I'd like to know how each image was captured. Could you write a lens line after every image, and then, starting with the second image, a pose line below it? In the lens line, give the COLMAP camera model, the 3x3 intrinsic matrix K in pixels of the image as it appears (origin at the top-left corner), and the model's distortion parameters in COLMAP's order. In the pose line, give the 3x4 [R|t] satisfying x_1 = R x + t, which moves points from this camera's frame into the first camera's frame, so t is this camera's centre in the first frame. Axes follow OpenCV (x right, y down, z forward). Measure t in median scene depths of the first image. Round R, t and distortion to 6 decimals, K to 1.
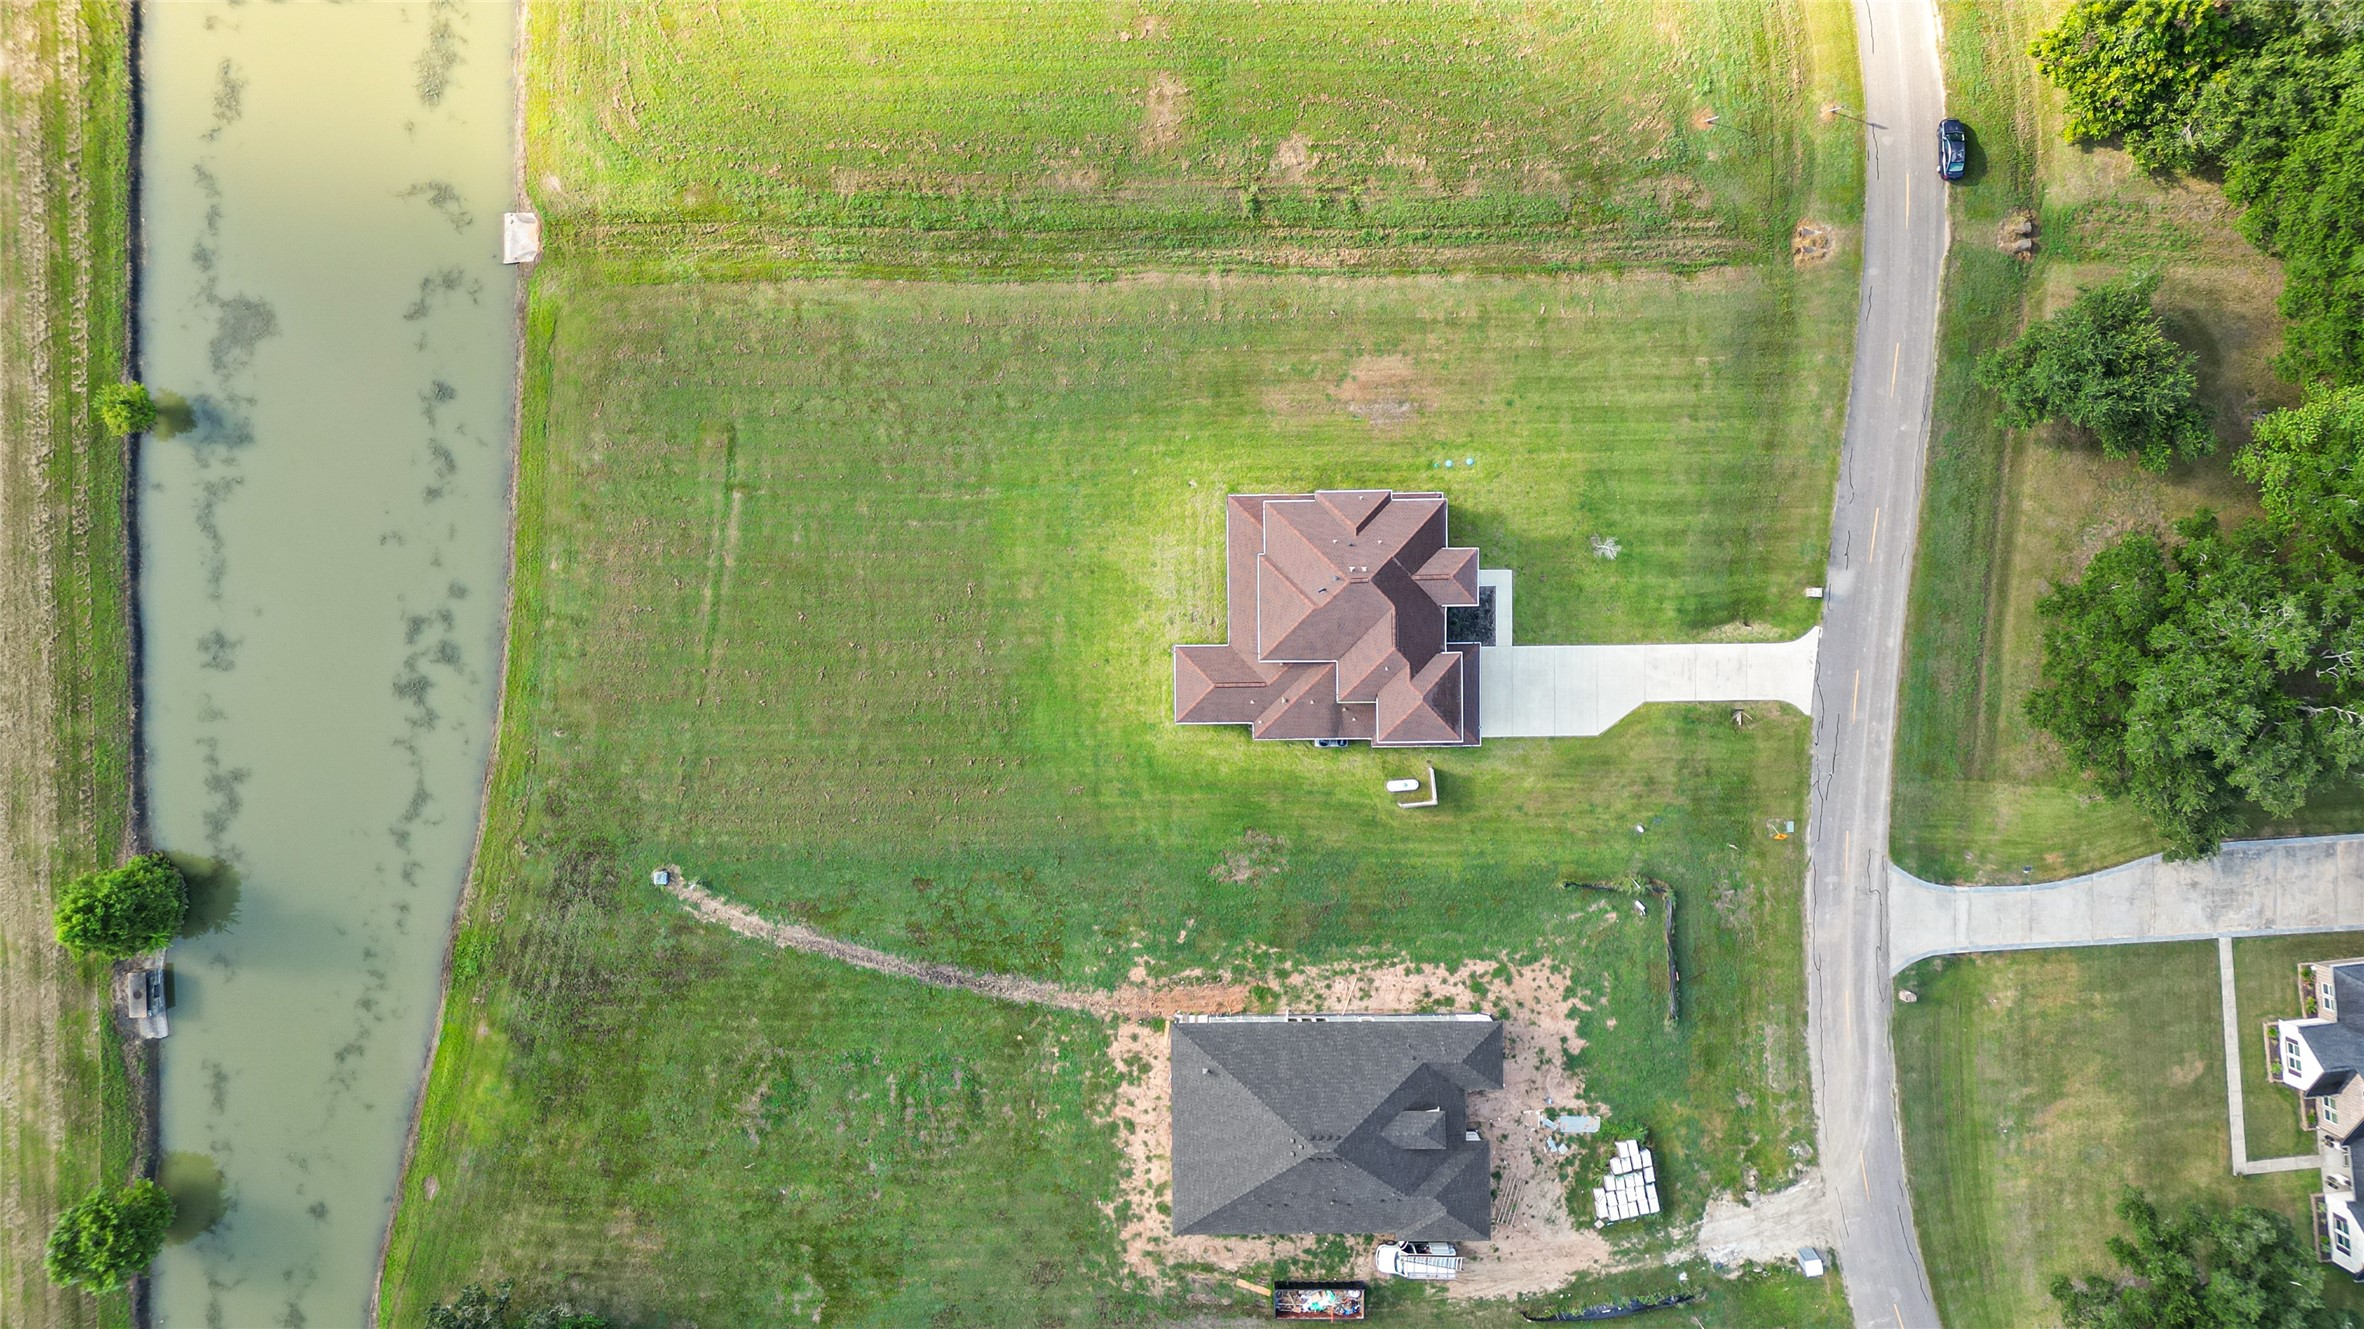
lens RADIAL K [[1662.5, 0, 1182.0], [0, 1662.5, 664.5], [0, 0, 1]] dist [0.070035, -0.060658]
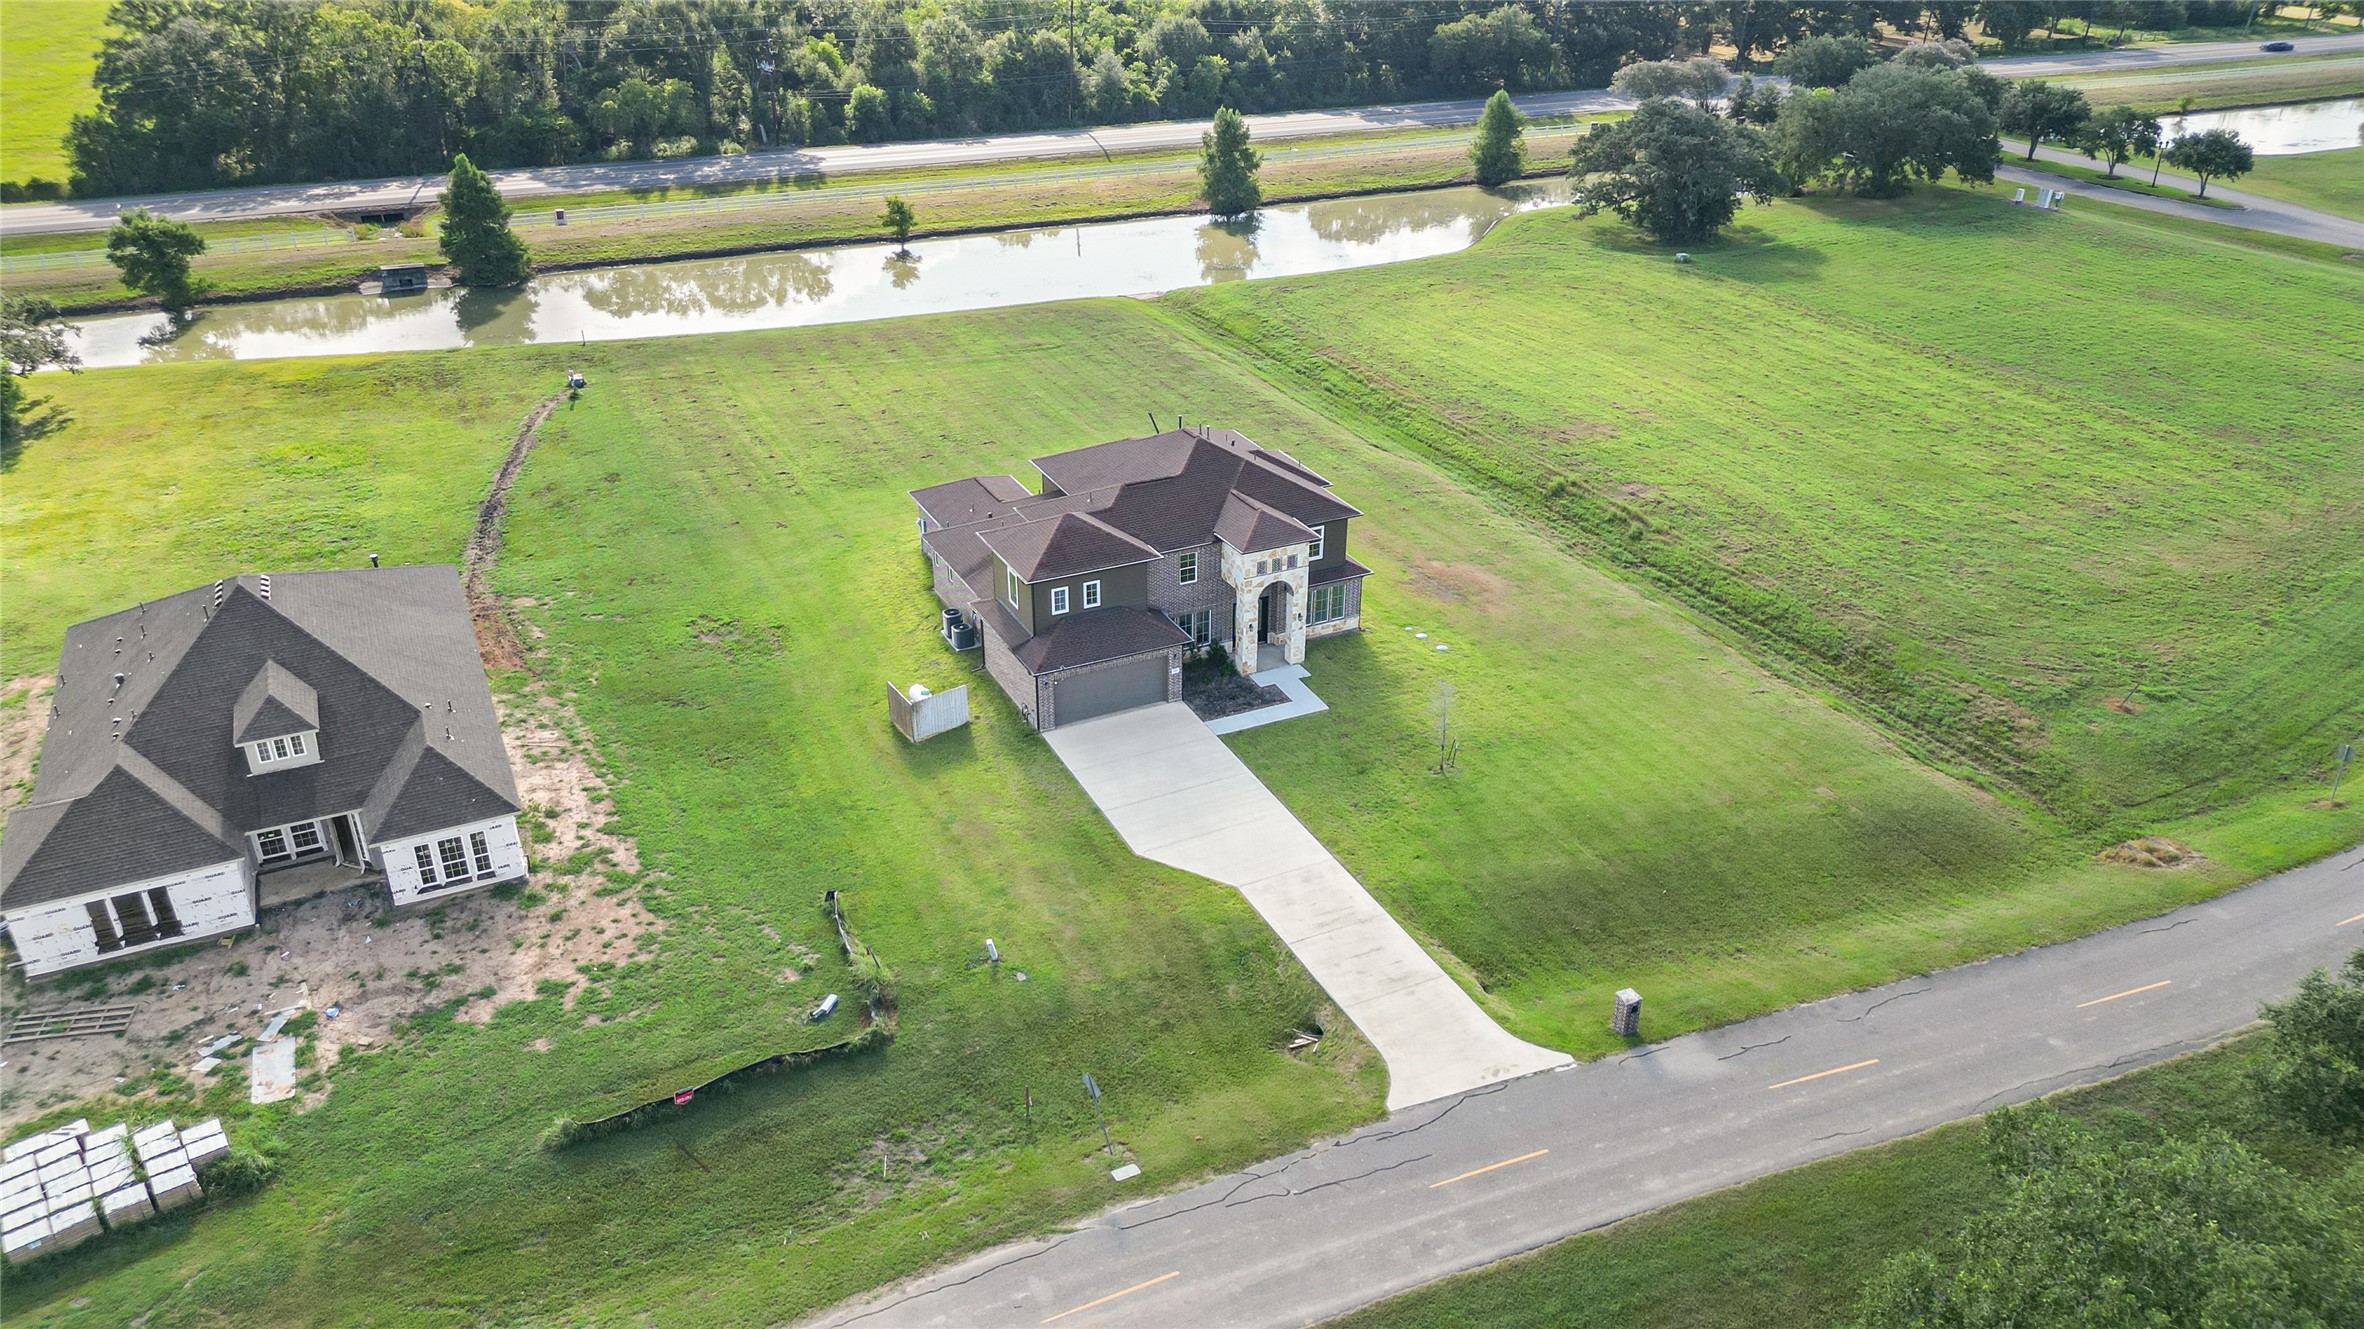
lens RADIAL K [[1662.5, 0, 1182.0], [0, 1662.5, 664.5], [0, 0, 1]] dist [0.070035, -0.060658]
pose [[0.437512, 0.406795, -0.801936, 0.615558], [-0.898636, 0.165864, -0.406131, 0.218059], [-0.032200, 0.898336, 0.438128, 0.693982]]
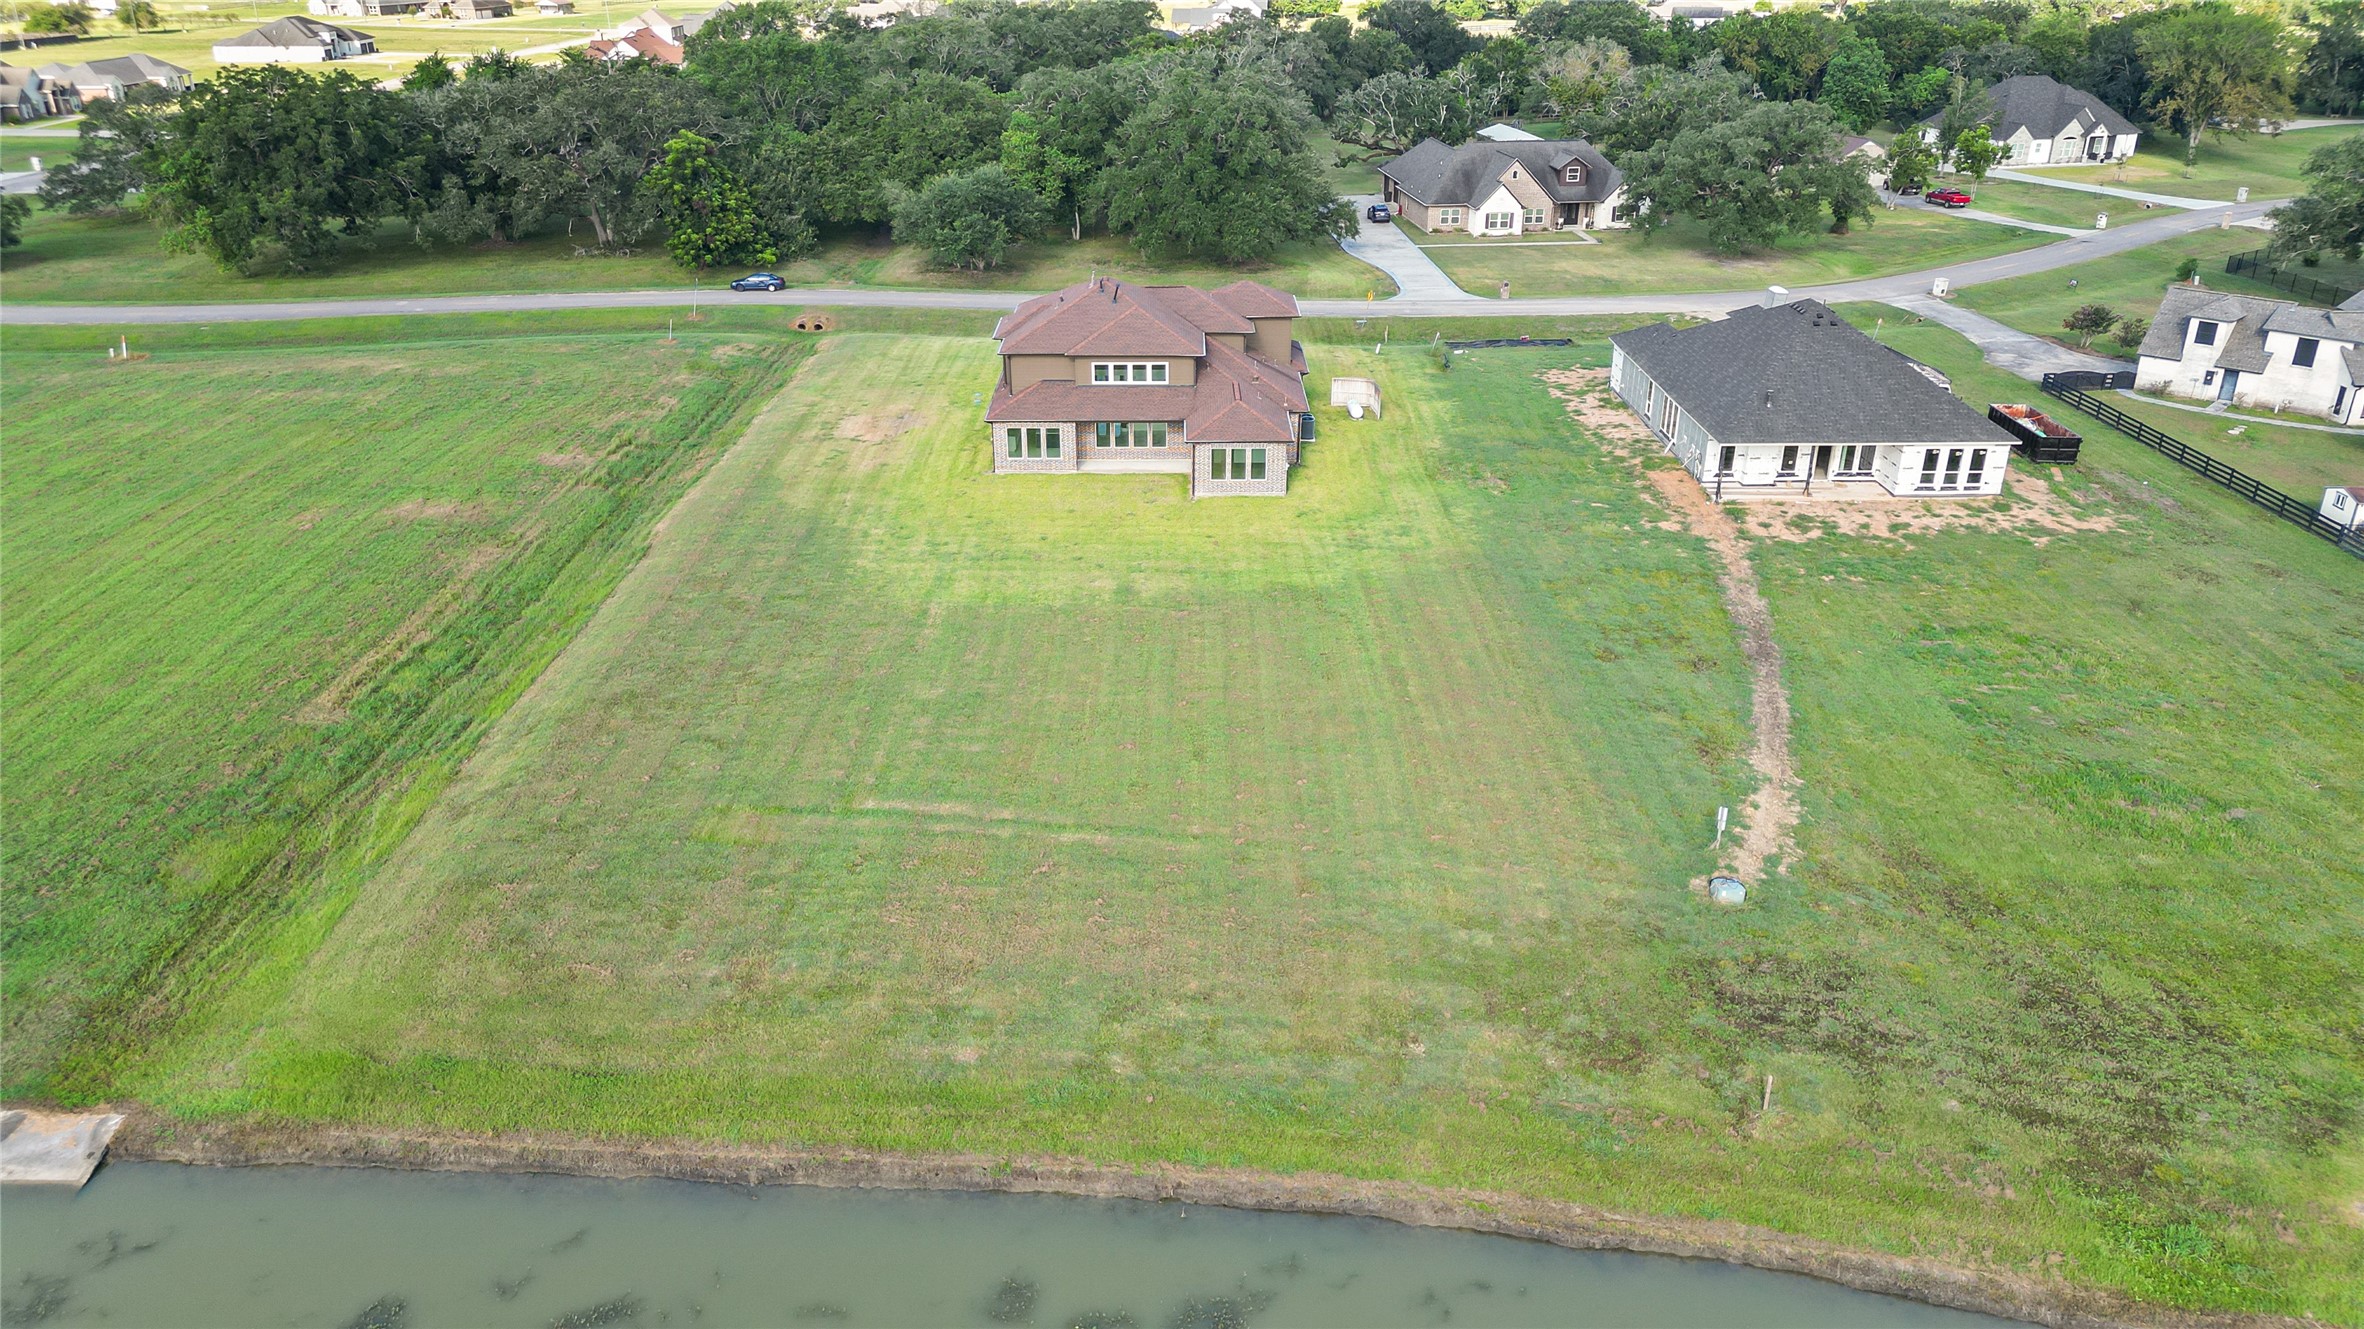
lens RADIAL K [[1662.5, 0, 1182.0], [0, 1662.5, 664.5], [0, 0, 1]] dist [0.070035, -0.060658]
pose [[0.007004, -0.404432, 0.914541, -0.680709], [0.999612, -0.021838, -0.017312, -0.003385], [0.026974, 0.914307, 0.404122, 0.771854]]
